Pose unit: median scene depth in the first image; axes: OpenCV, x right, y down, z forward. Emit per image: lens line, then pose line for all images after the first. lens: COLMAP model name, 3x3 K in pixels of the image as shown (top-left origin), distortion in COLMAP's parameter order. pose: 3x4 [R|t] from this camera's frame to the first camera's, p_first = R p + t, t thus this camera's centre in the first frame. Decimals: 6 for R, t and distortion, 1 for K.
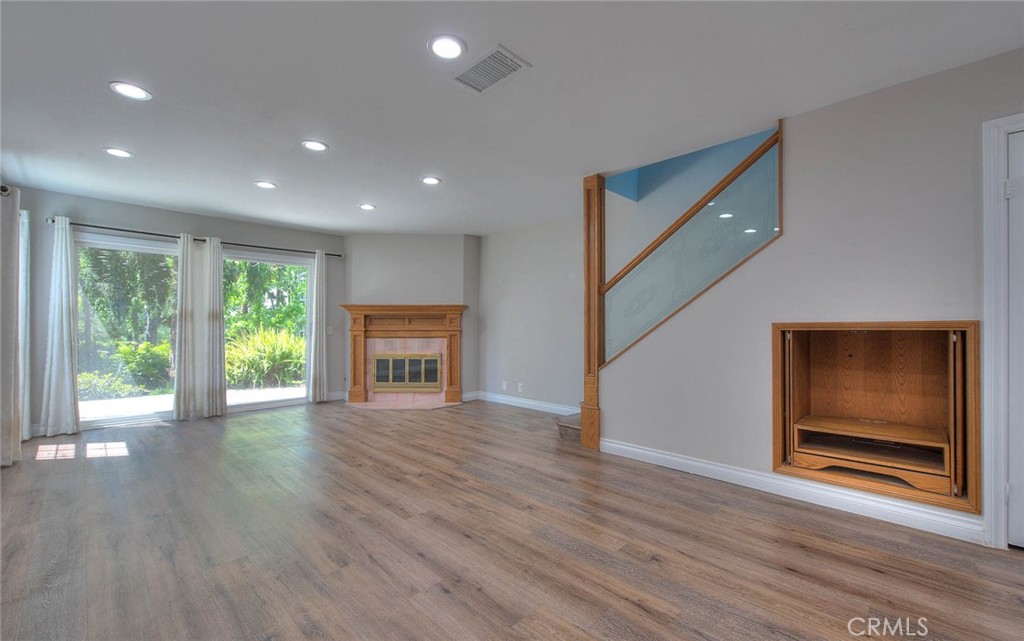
lens RADIAL K [[419.3, 0, 512.0], [0, 419.3, 320.5], [0, 0, 1]] dist [-0.001999, -0.000368]
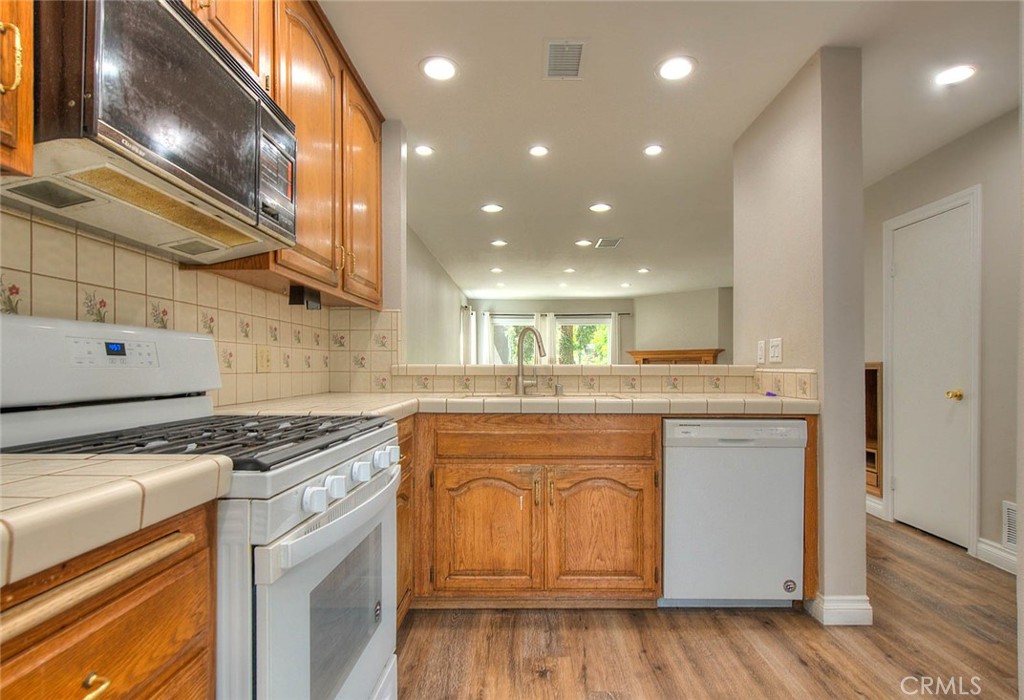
lens RADIAL K [[526.1, 0, 494.7], [0, 526.1, 366.3], [0, 0, 1]] dist [0.013857, -0.000549]
pose [[0.653980, -0.003377, -0.756504, 0.776723], [0.012682, 0.999898, 0.006500, -0.006999], [0.756406, -0.013845, 0.653956, -0.563132]]
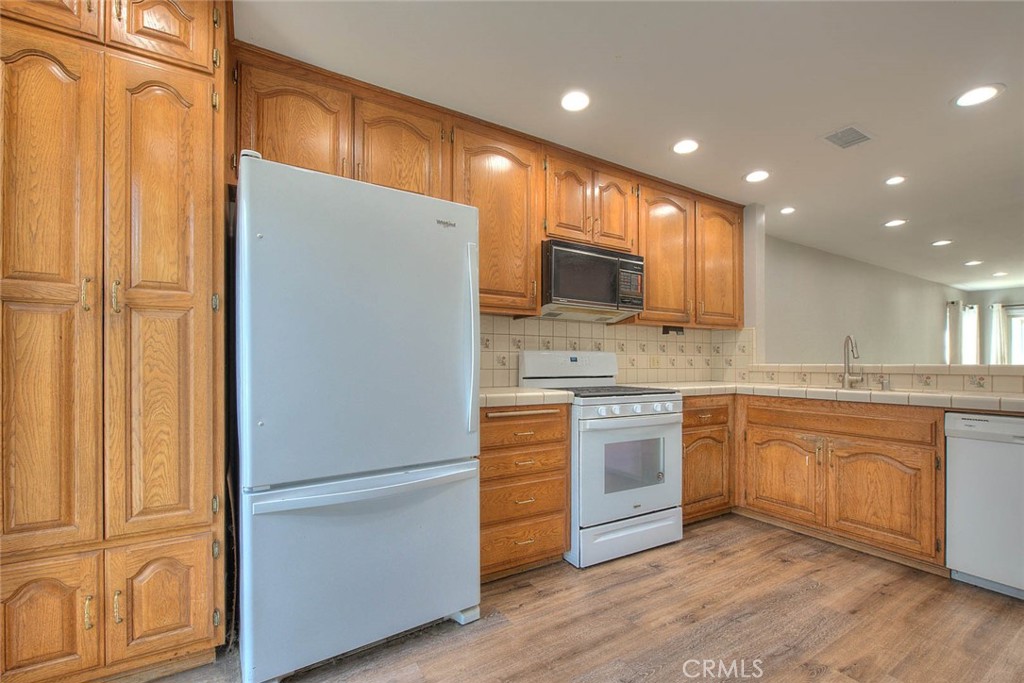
lens RADIAL K [[421.7, 0, 515.4], [0, 421.7, 364.2], [0, 0, 1]] dist [-0.000266, -0.000179]
pose [[-0.284061, -0.001897, -0.958804, 1.127833], [0.011132, 0.999924, -0.005276, -0.007316], [0.958741, -0.012173, -0.284019, -0.415745]]
